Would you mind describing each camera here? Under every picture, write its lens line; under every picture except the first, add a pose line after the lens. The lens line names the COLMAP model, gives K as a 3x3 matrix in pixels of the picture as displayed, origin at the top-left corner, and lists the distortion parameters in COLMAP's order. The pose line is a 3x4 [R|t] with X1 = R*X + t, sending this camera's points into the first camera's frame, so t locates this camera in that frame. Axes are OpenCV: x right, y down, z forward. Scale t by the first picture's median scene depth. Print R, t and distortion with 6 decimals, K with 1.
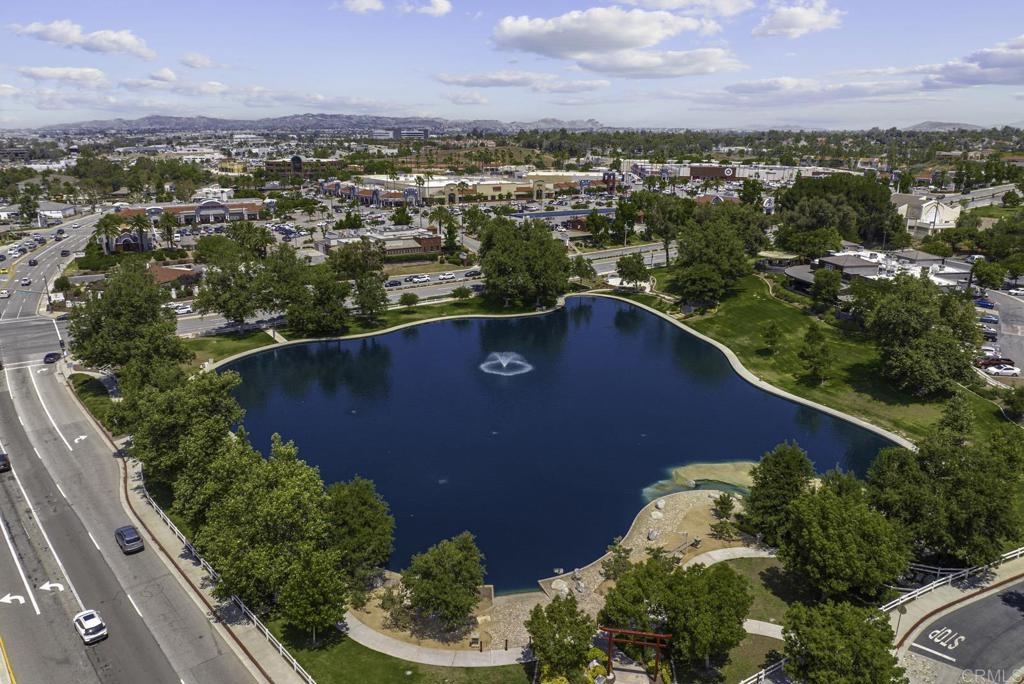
lens RADIAL K [[720.5, 0, 512.0], [0, 720.5, 342.0], [0, 0, 1]] dist [-0.043631, 0.010921]
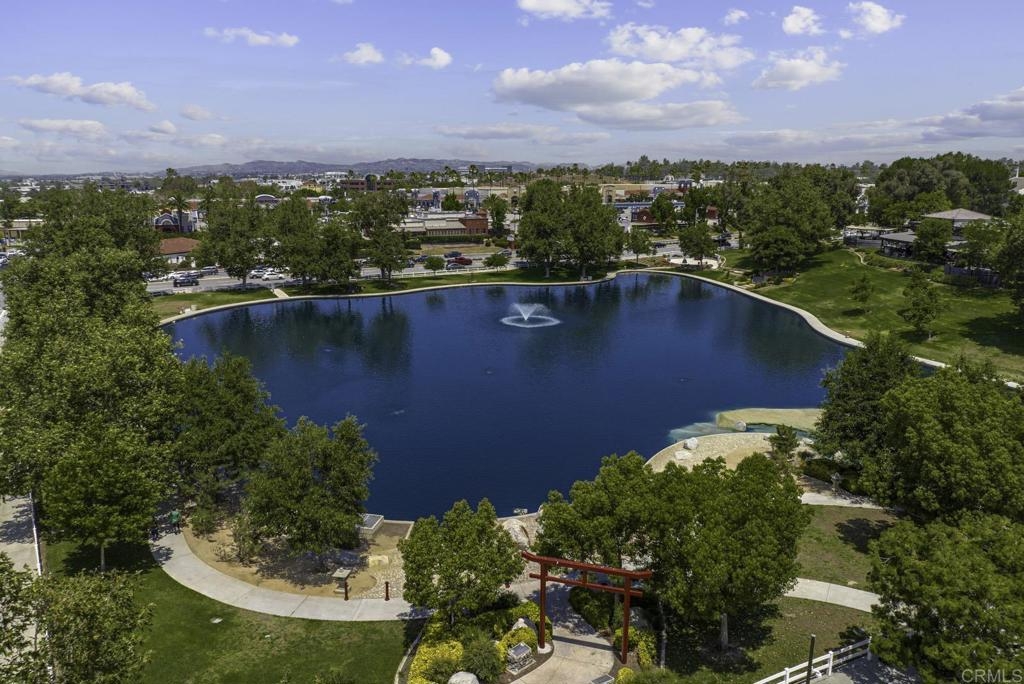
lens RADIAL K [[721.3, 0, 512.0], [0, 721.3, 342.0], [0, 0, 1]] dist [-0.046919, 0.002949]
pose [[0.993082, 0.022264, -0.115289, 0.060099], [-0.028972, 0.997963, -0.056840, 0.092300], [0.113789, 0.059787, 0.991704, 0.151584]]
